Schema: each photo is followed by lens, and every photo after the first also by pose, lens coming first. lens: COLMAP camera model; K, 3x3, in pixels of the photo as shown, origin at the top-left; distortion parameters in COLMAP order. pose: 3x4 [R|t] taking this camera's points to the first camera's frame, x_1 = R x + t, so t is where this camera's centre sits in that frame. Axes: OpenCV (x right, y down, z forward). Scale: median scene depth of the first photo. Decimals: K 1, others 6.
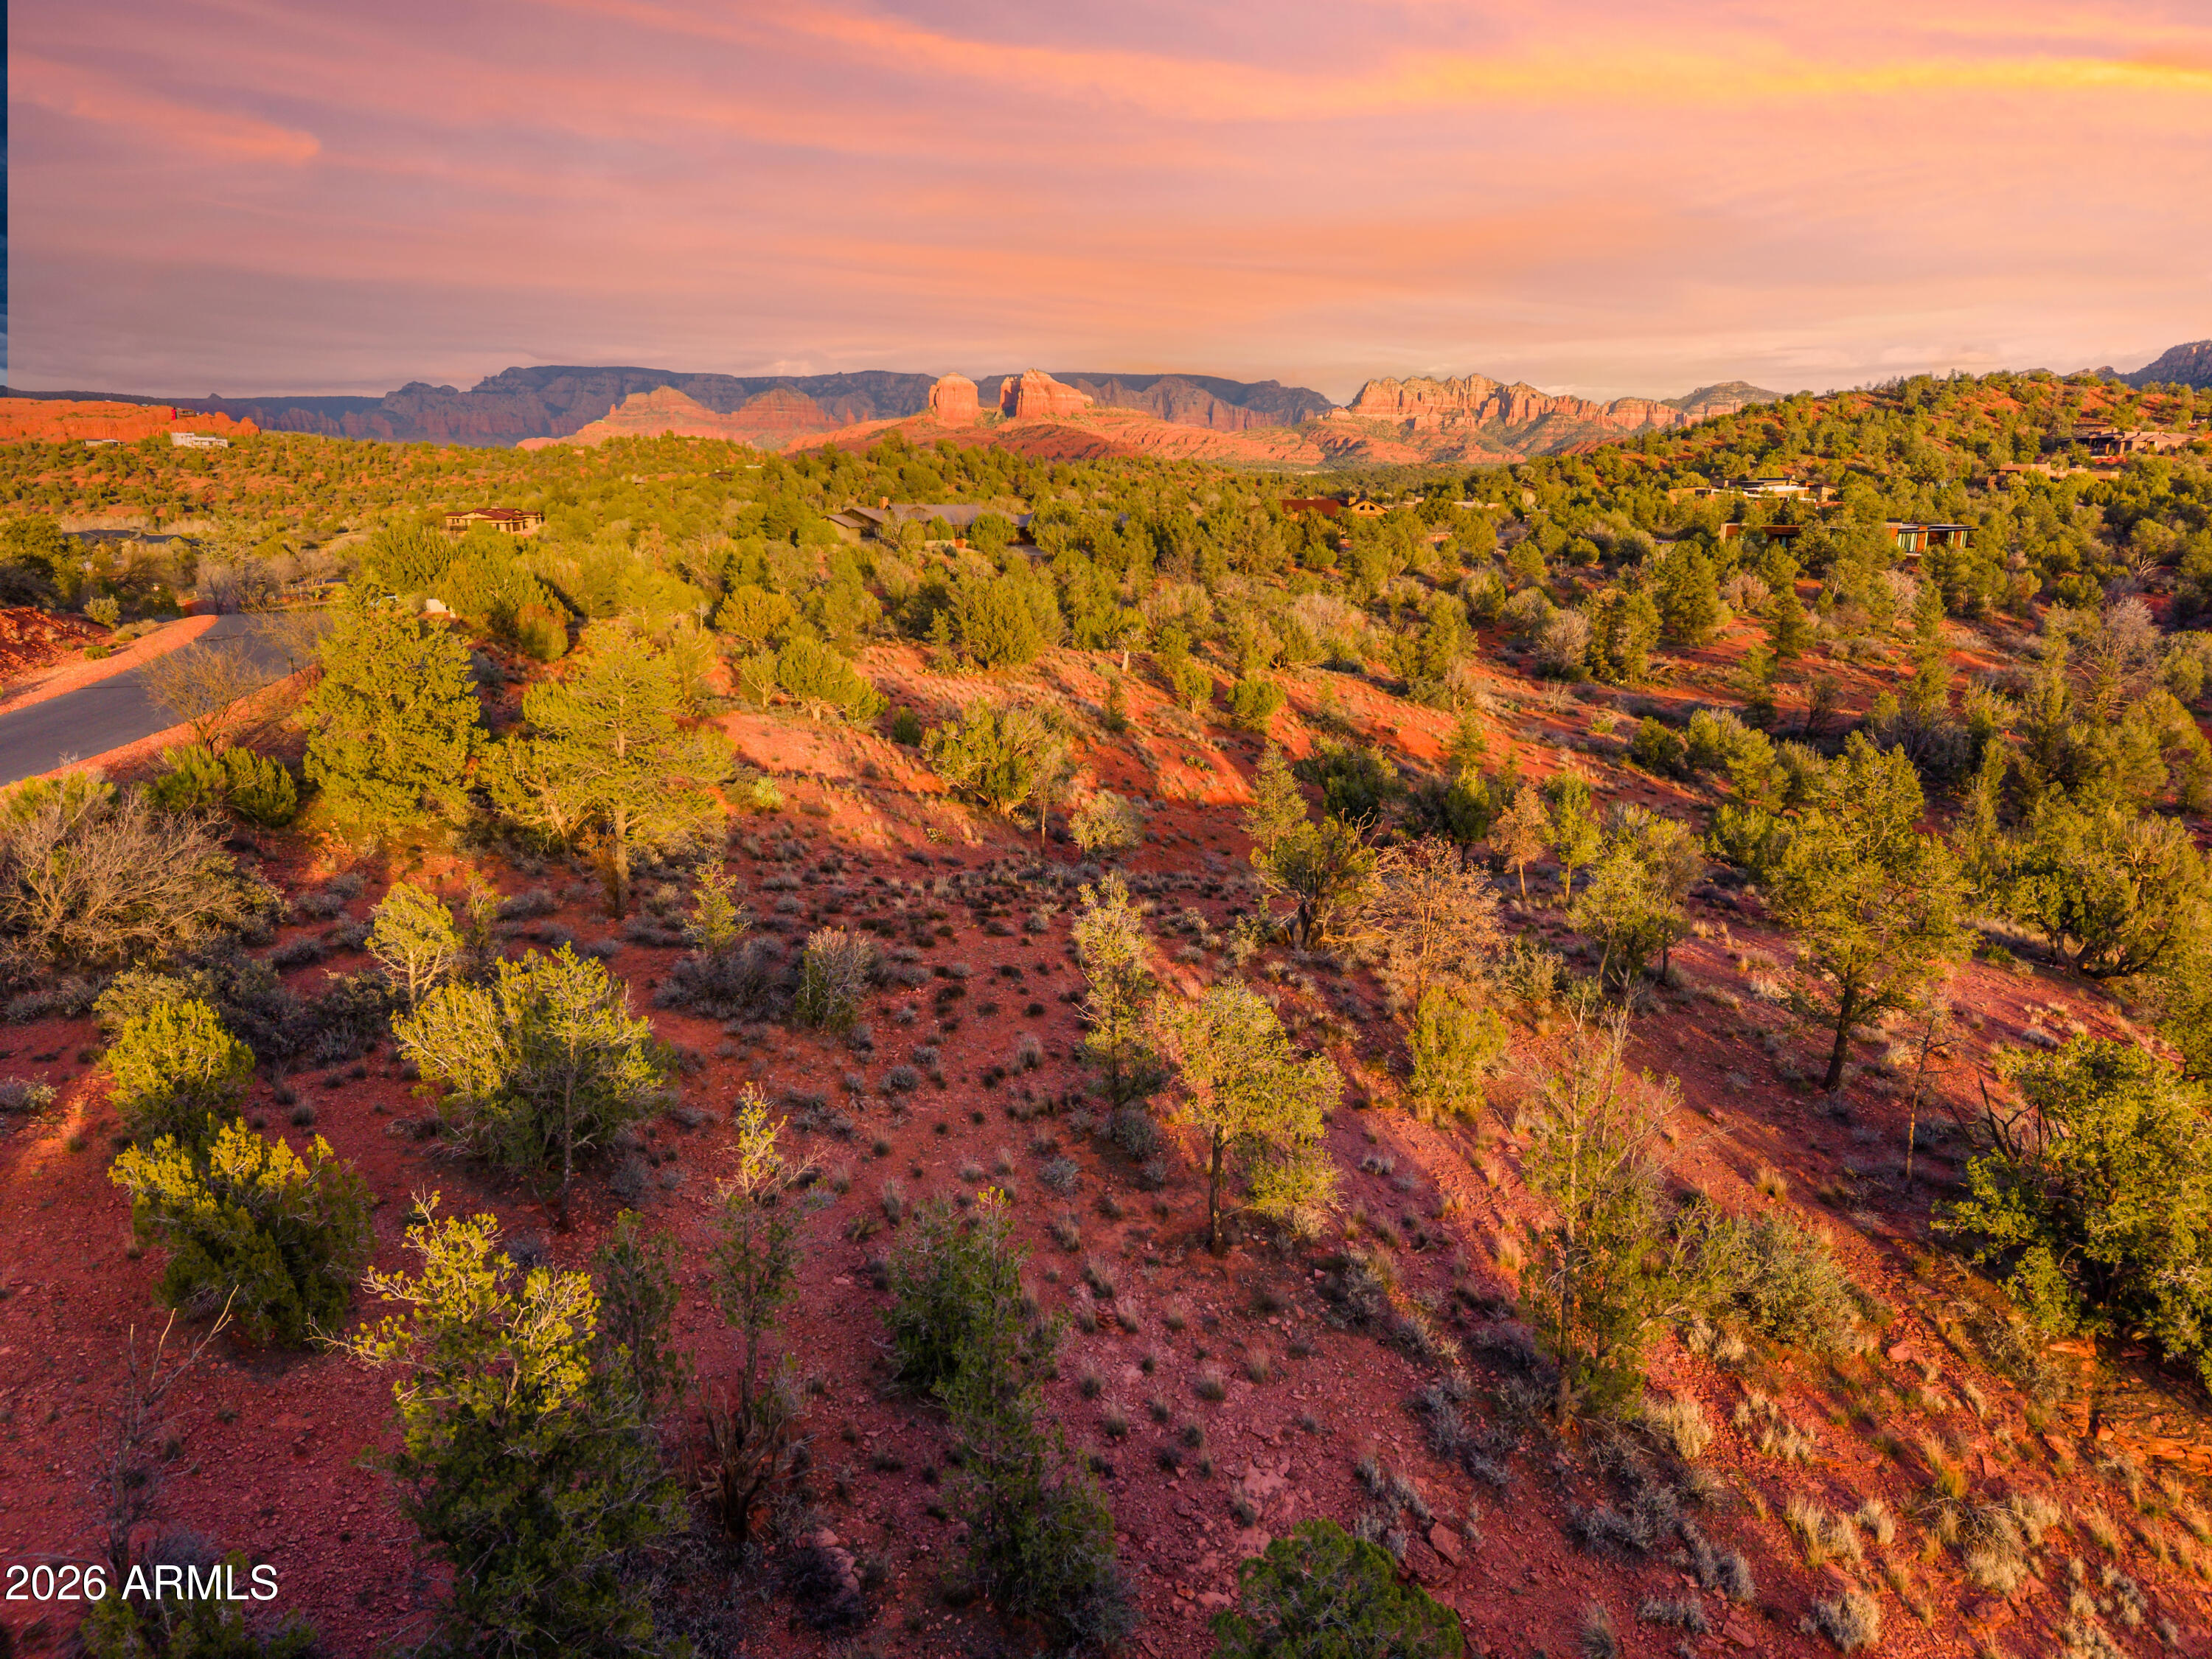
lens RADIAL K [[1484.1, 0, 1098.4], [0, 1484.1, 825.0], [0, 0, 1]] dist [0.020430, -0.022176]
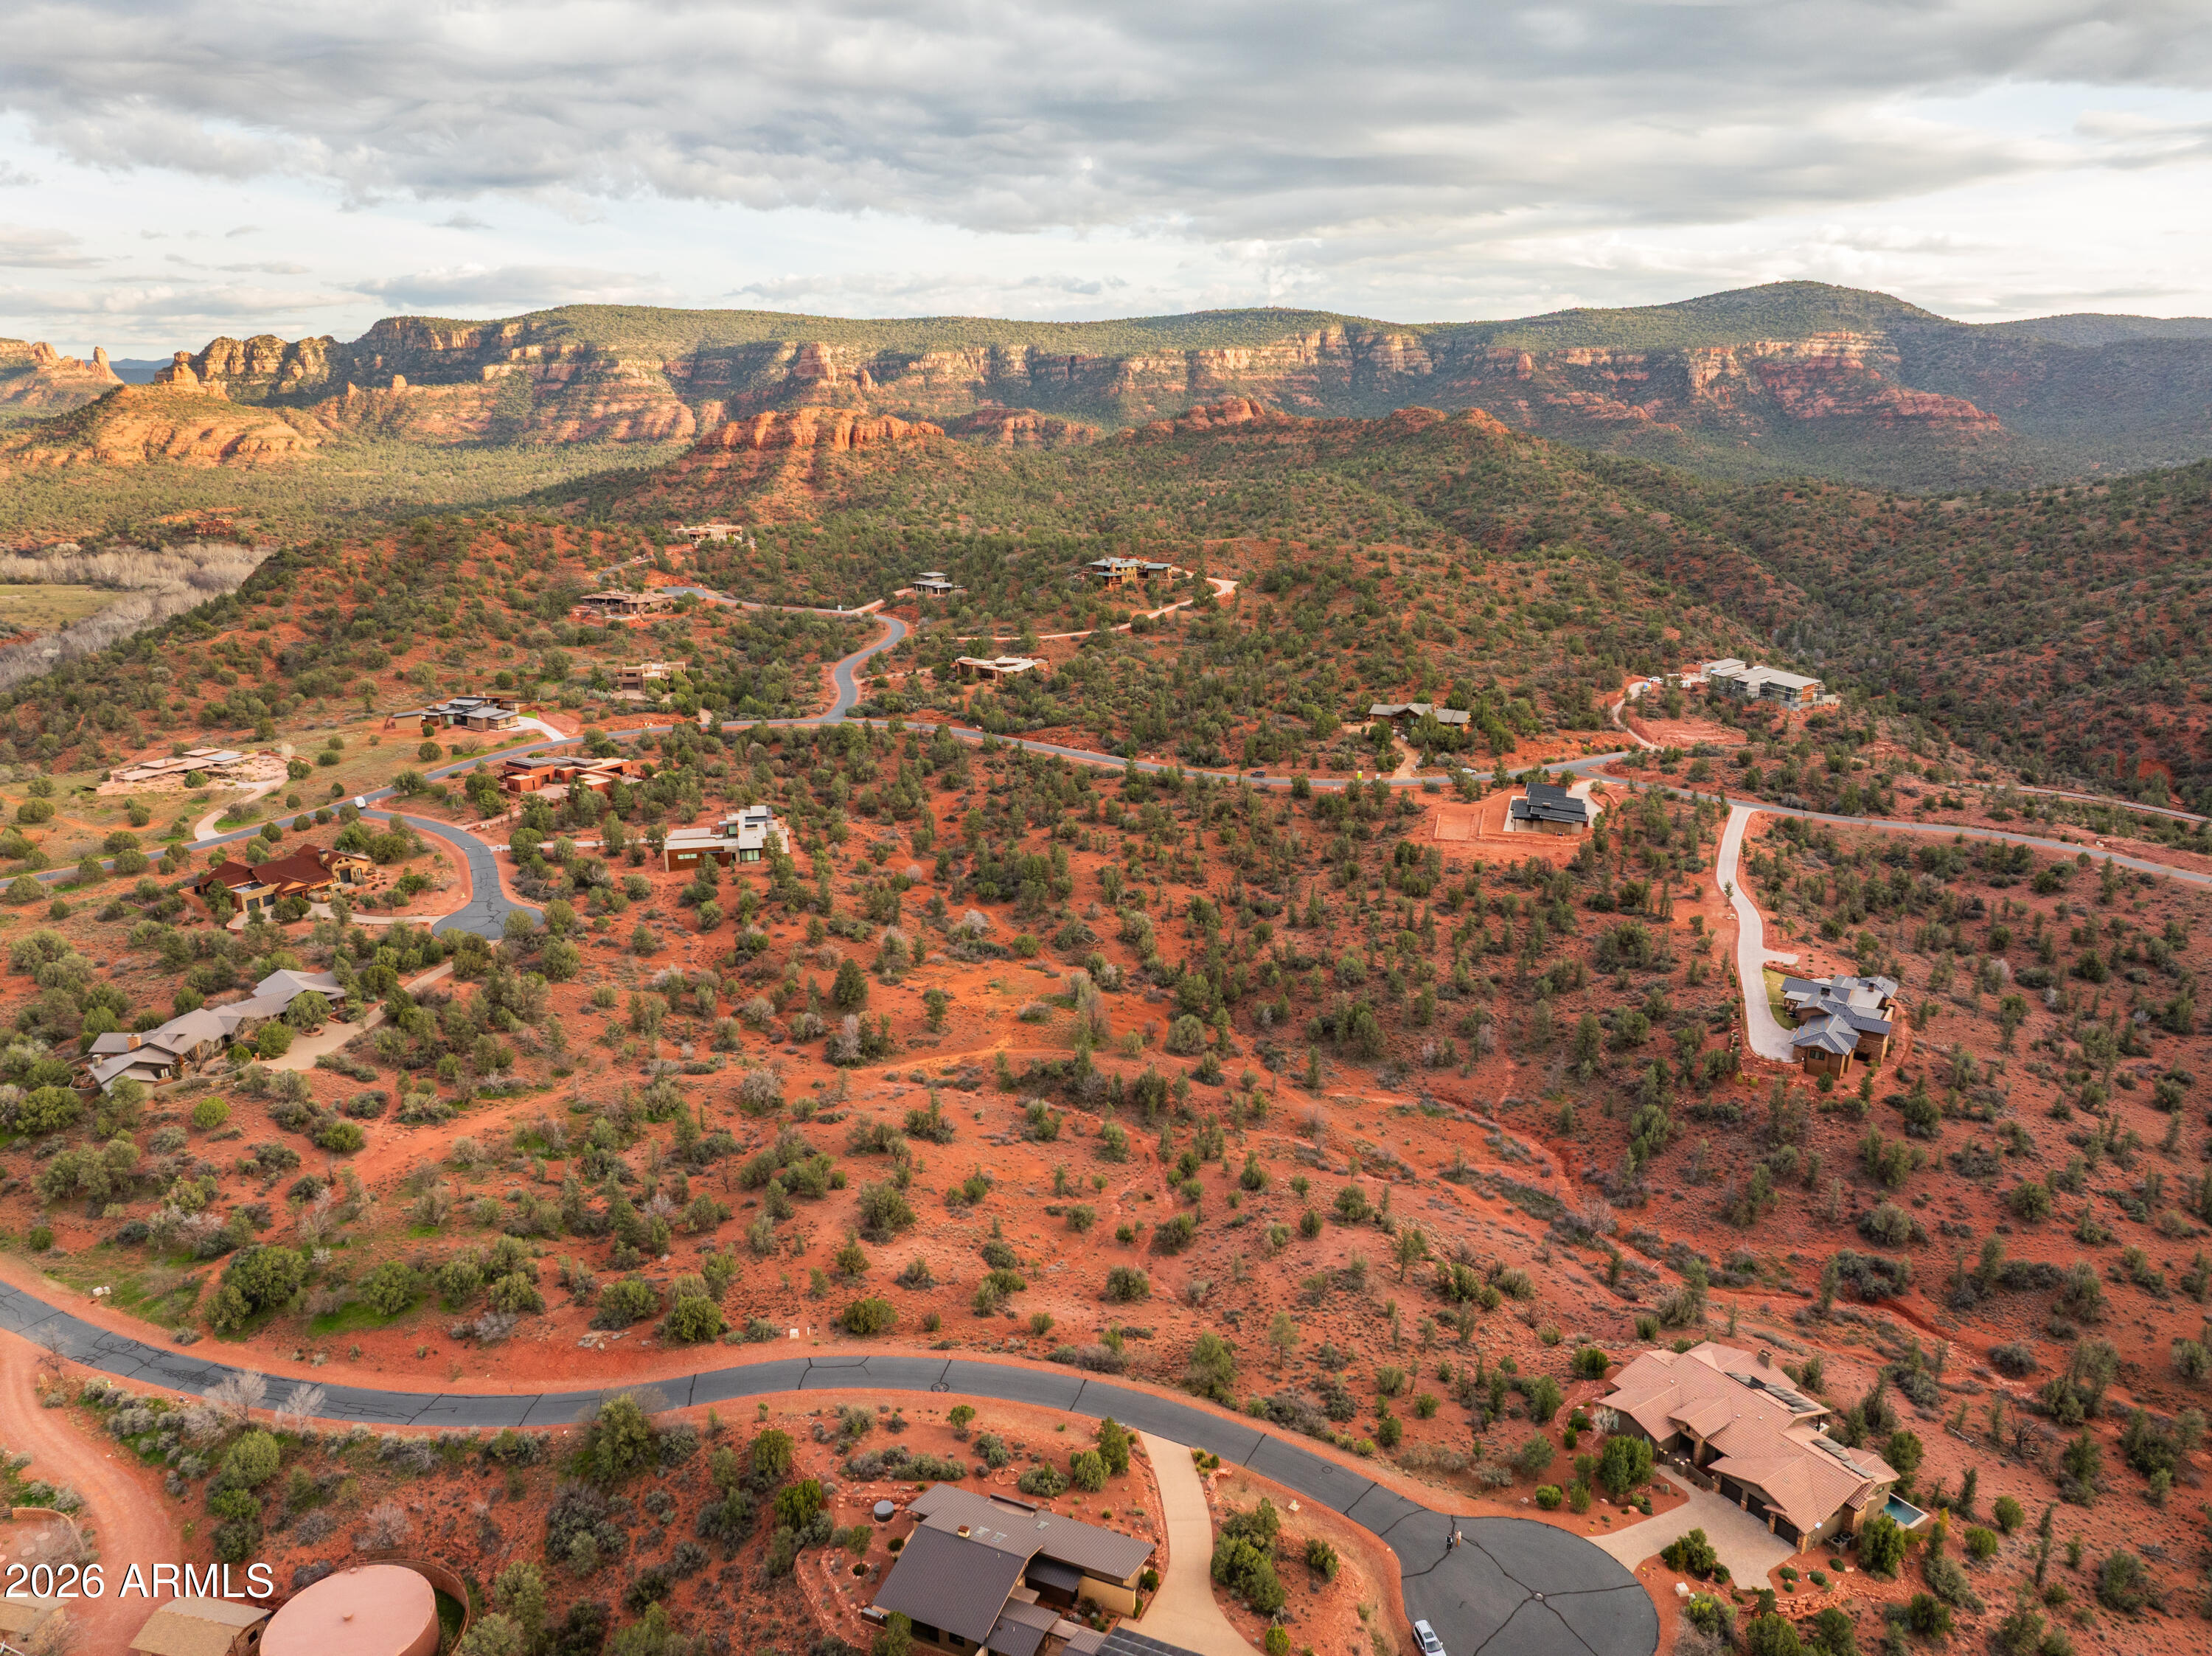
lens RADIAL K [[1561.4, 0, 1122.1], [0, 1561.4, 812.7], [0, 0, 1]] dist [-0.050144, 0.015862]
pose [[0.480885, -0.232700, 0.845340, -0.392322], [0.198111, 0.968042, 0.153778, -0.227671], [-0.854108, 0.093522, 0.511617, -0.109522]]
